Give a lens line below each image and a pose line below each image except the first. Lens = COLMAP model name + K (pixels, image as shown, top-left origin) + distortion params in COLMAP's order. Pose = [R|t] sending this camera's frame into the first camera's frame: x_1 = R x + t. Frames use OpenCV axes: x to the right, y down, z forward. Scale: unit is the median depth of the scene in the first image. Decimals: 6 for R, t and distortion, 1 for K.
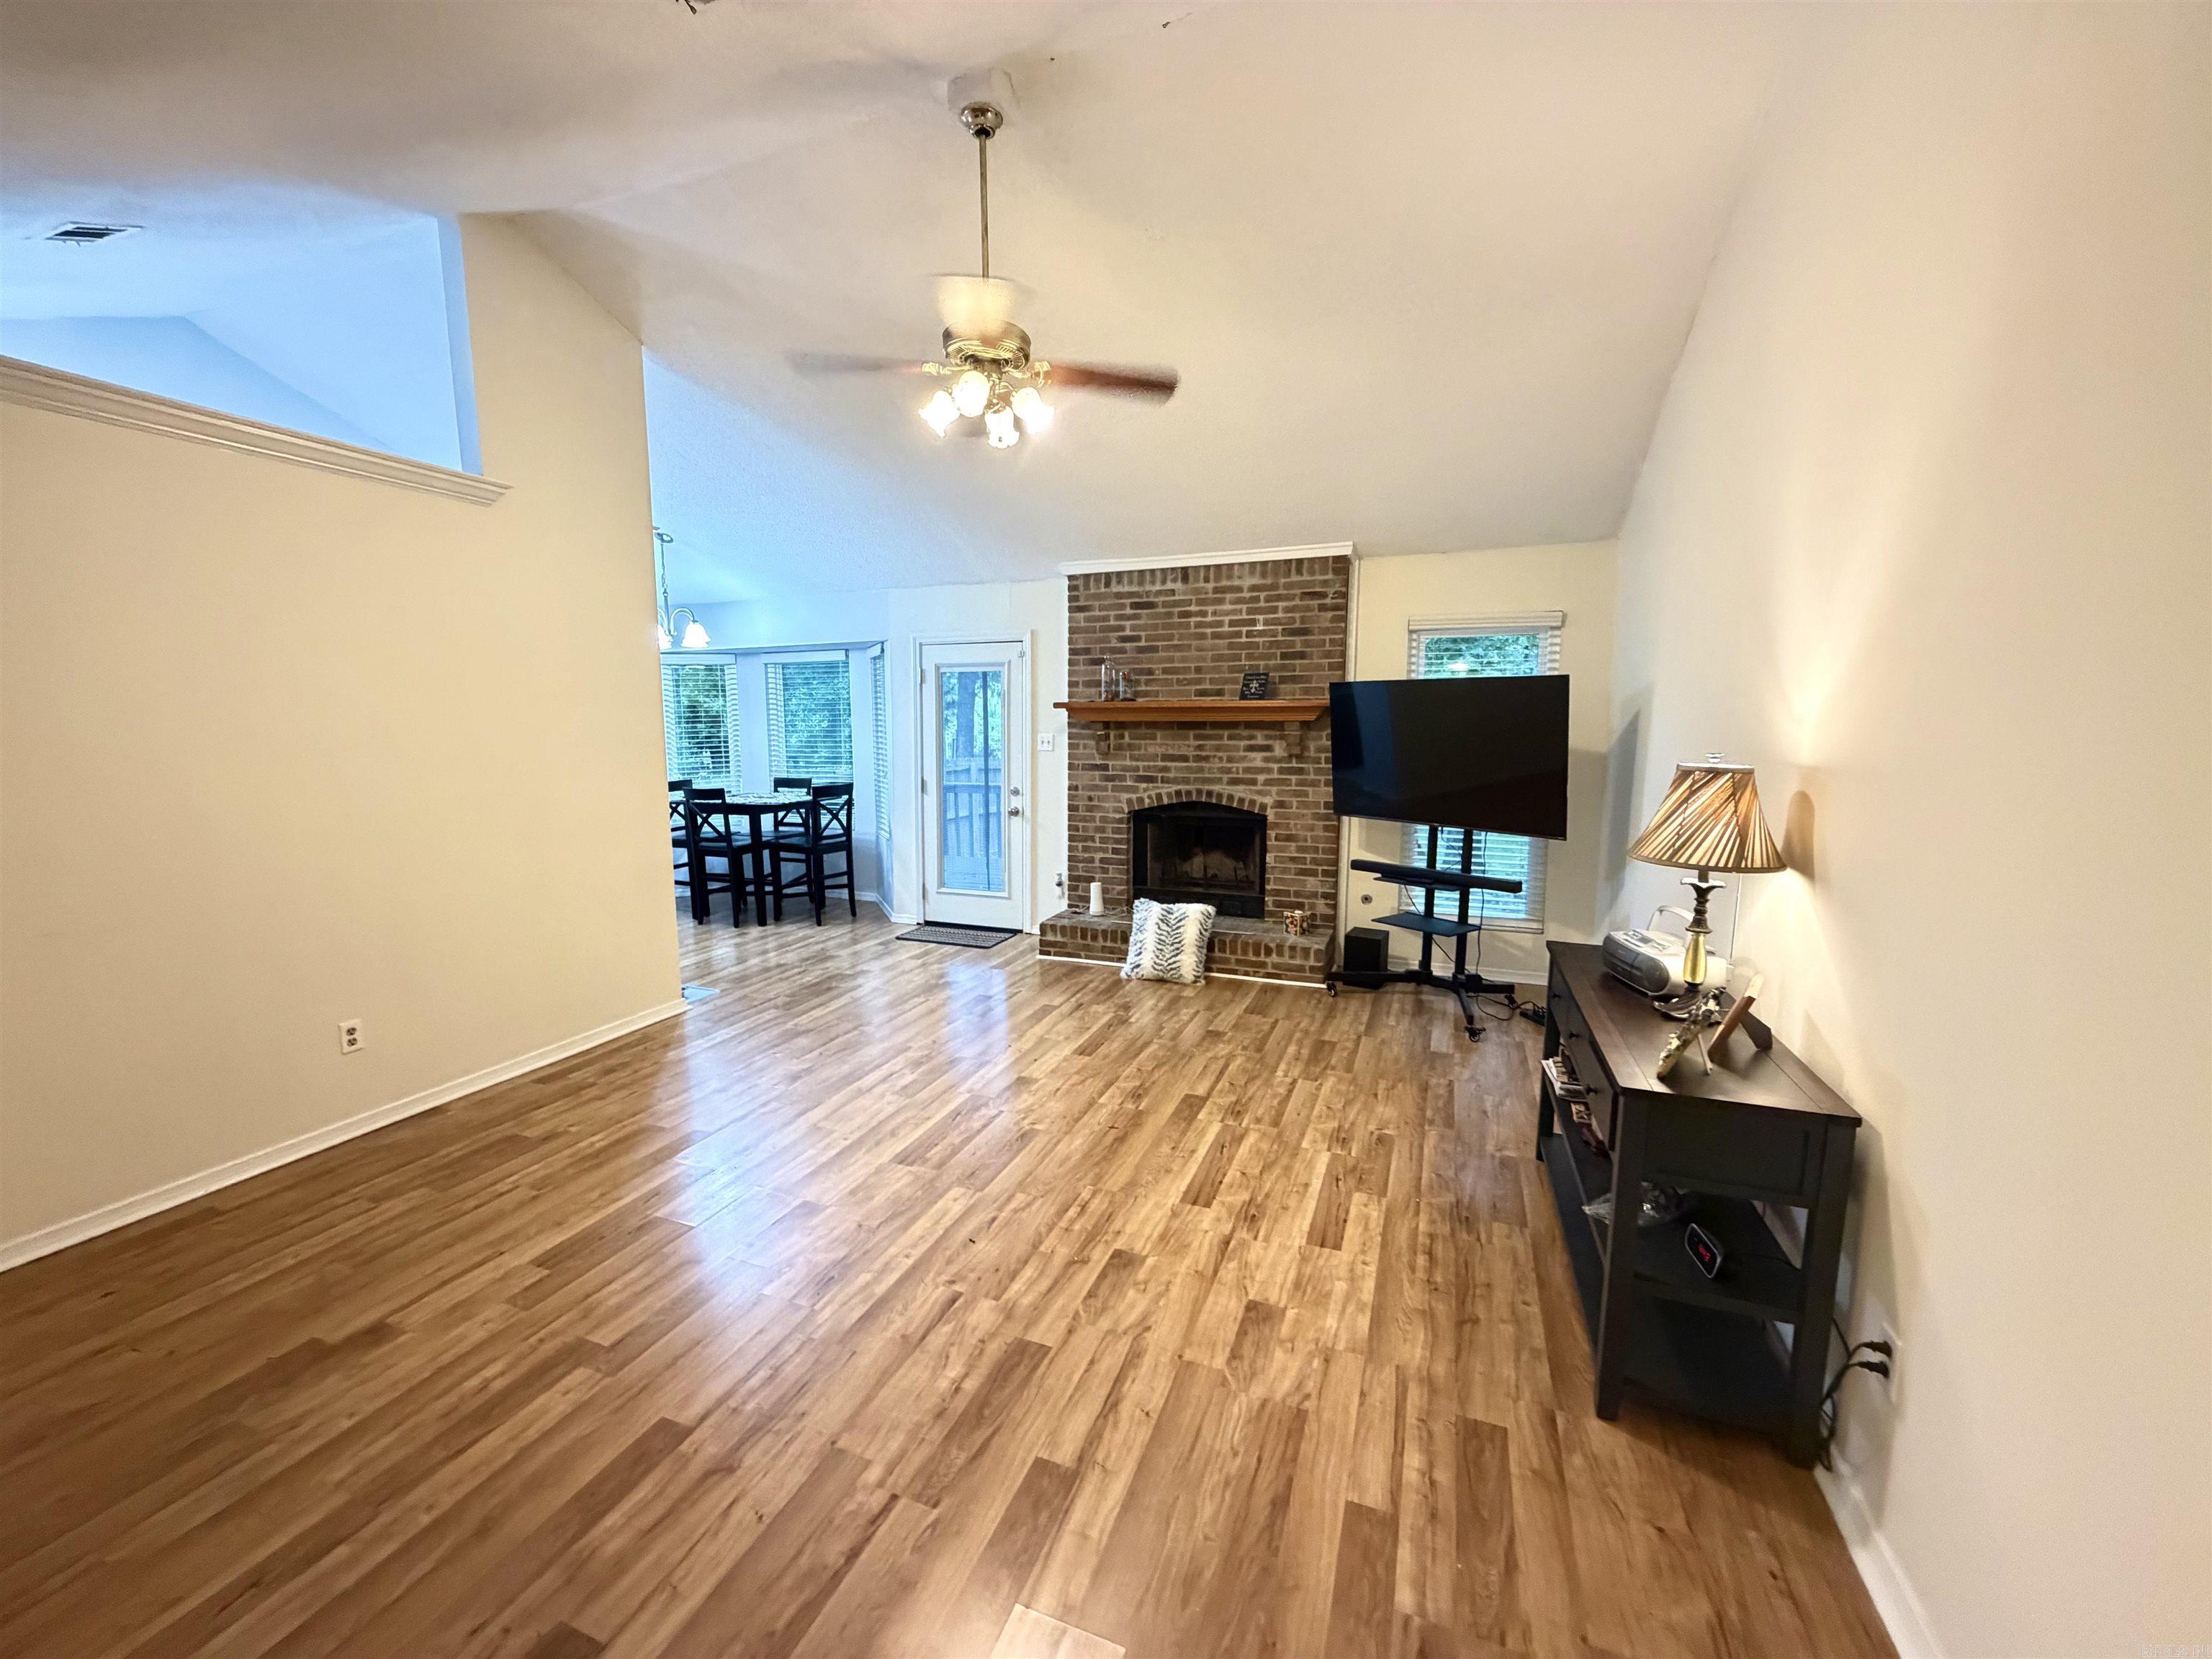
lens RADIAL K [[880.2, 0, 1101.8], [0, 880.2, 830.9], [0, 0, 1]] dist [-0.000202, 0.000242]
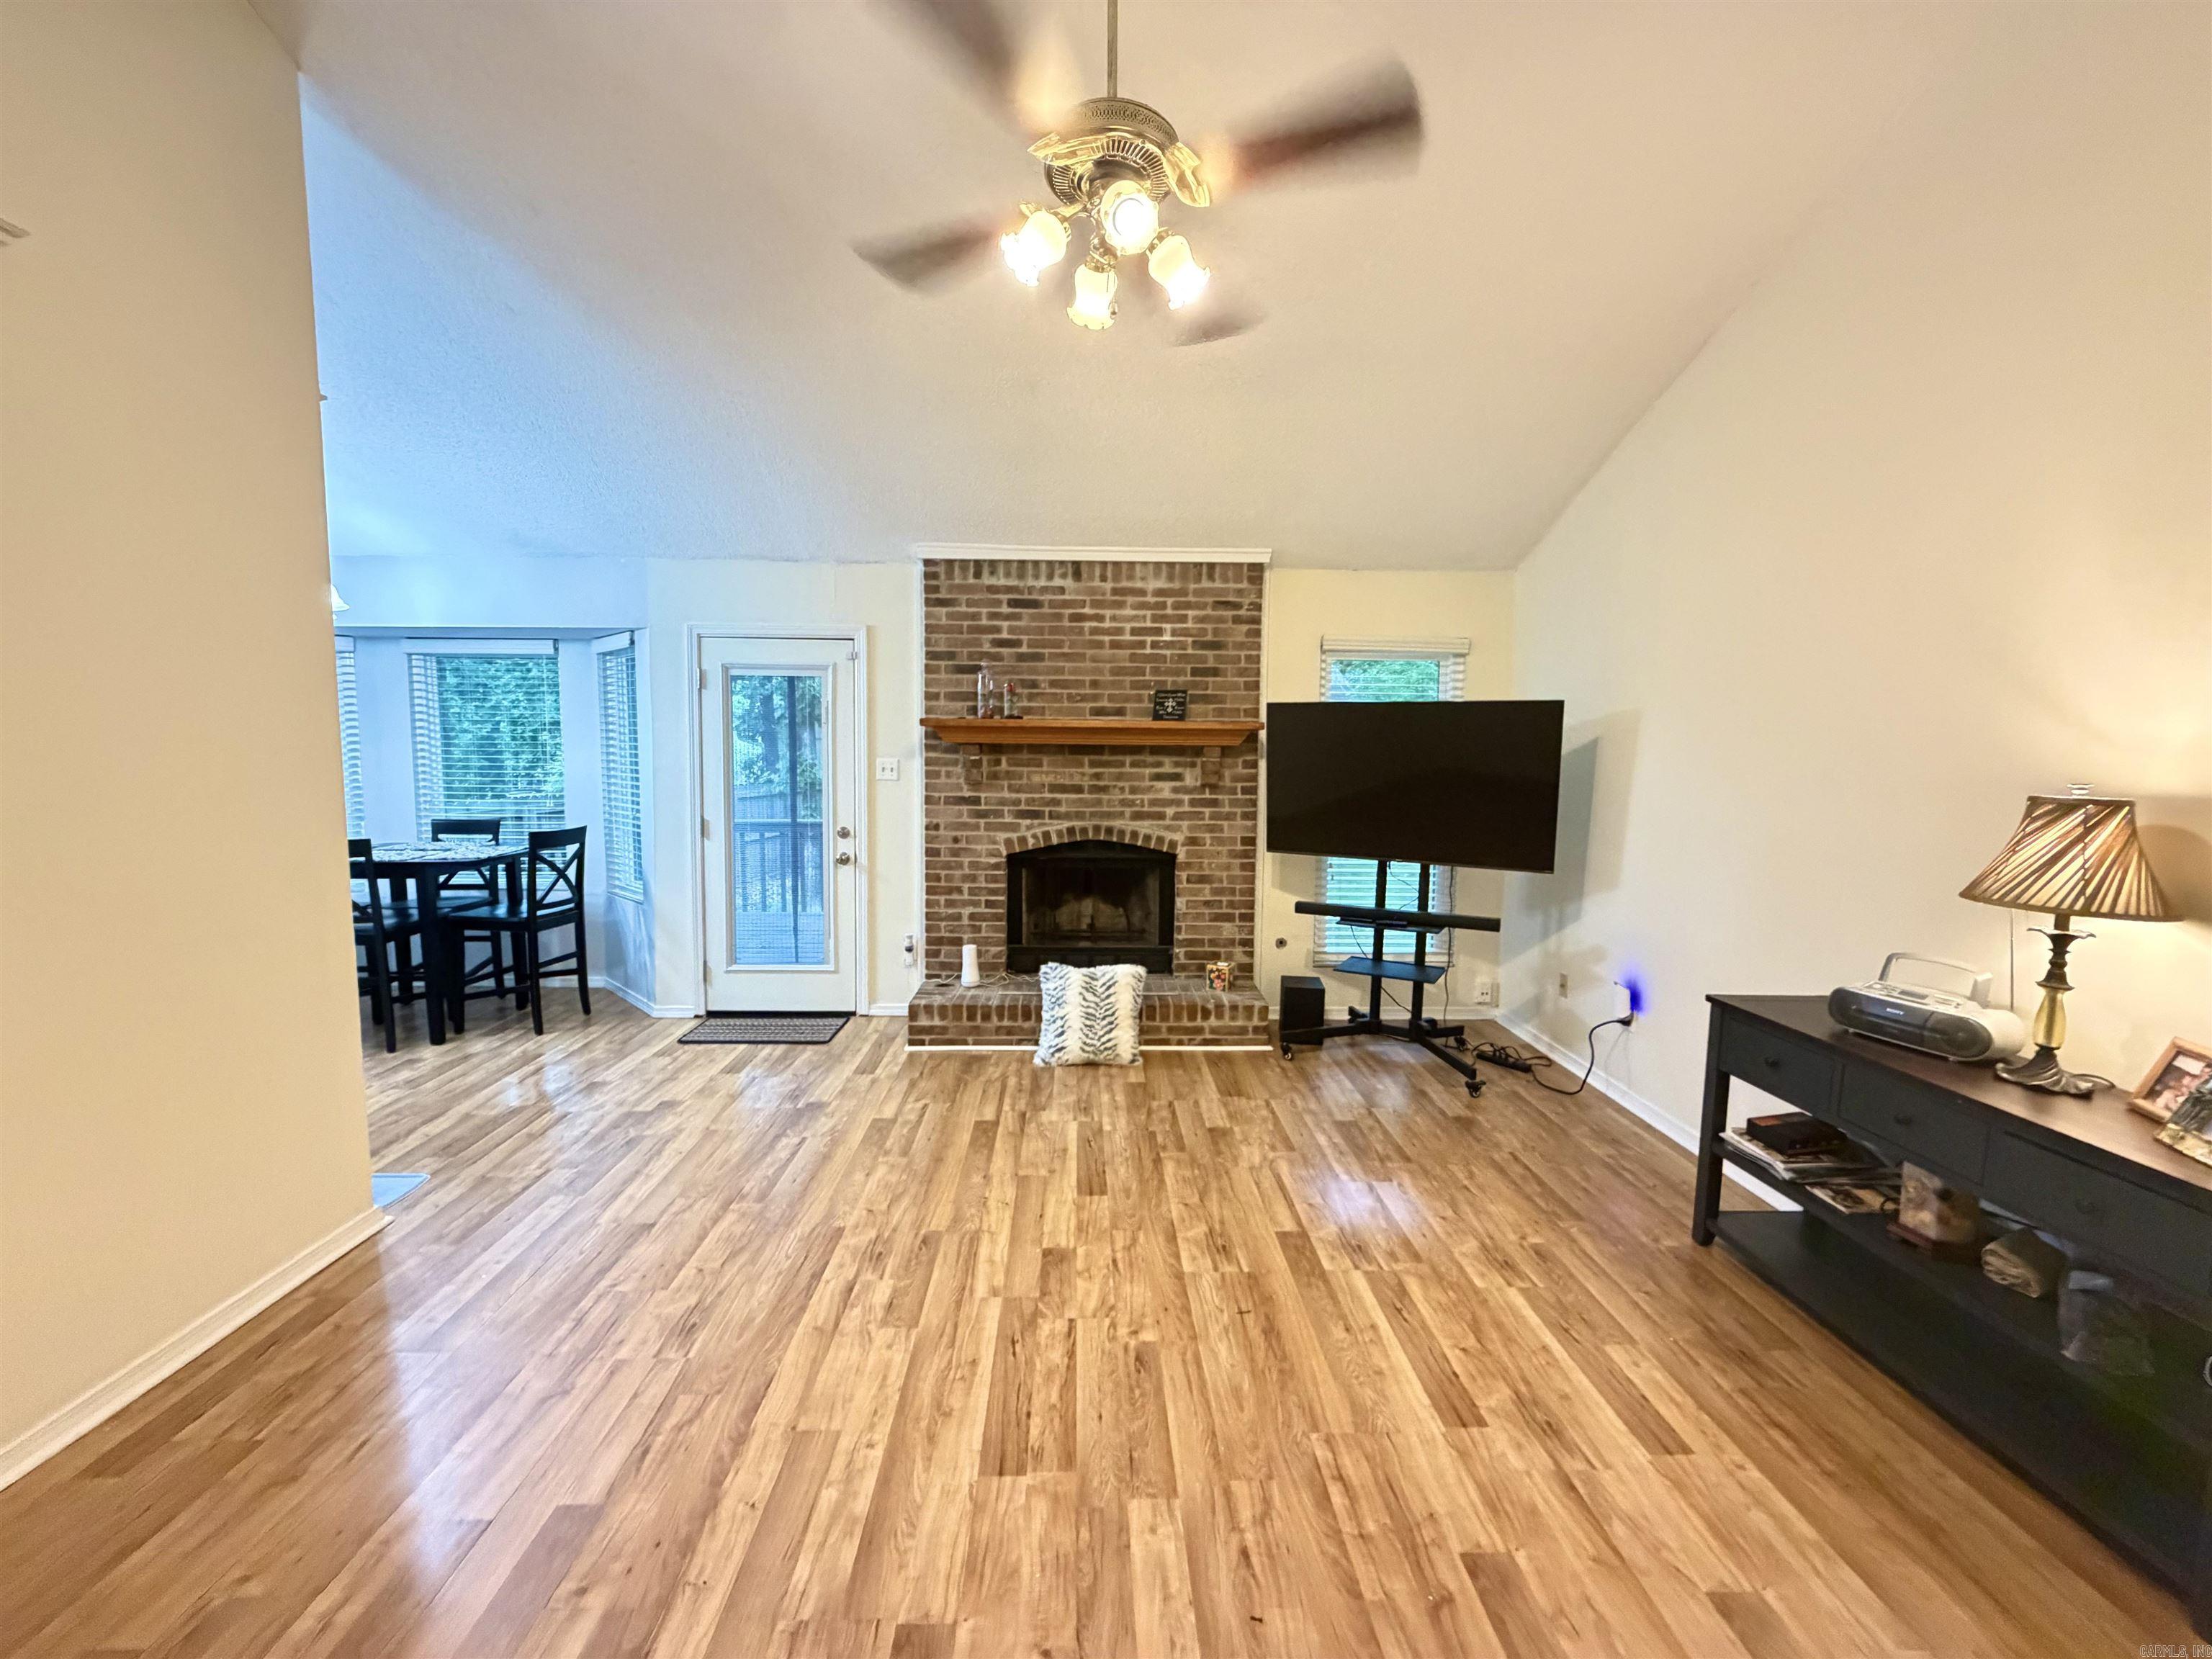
lens RADIAL K [[880.2, 0, 1098.7], [0, 880.2, 828.4], [0, 0, 1]] dist [-0.000202, 0.000242]
pose [[0.920848, -0.022965, 0.389246, -0.225759], [0.036552, 0.998952, -0.027534, -0.022514], [-0.388206, 0.039582, 0.920722, 0.237527]]
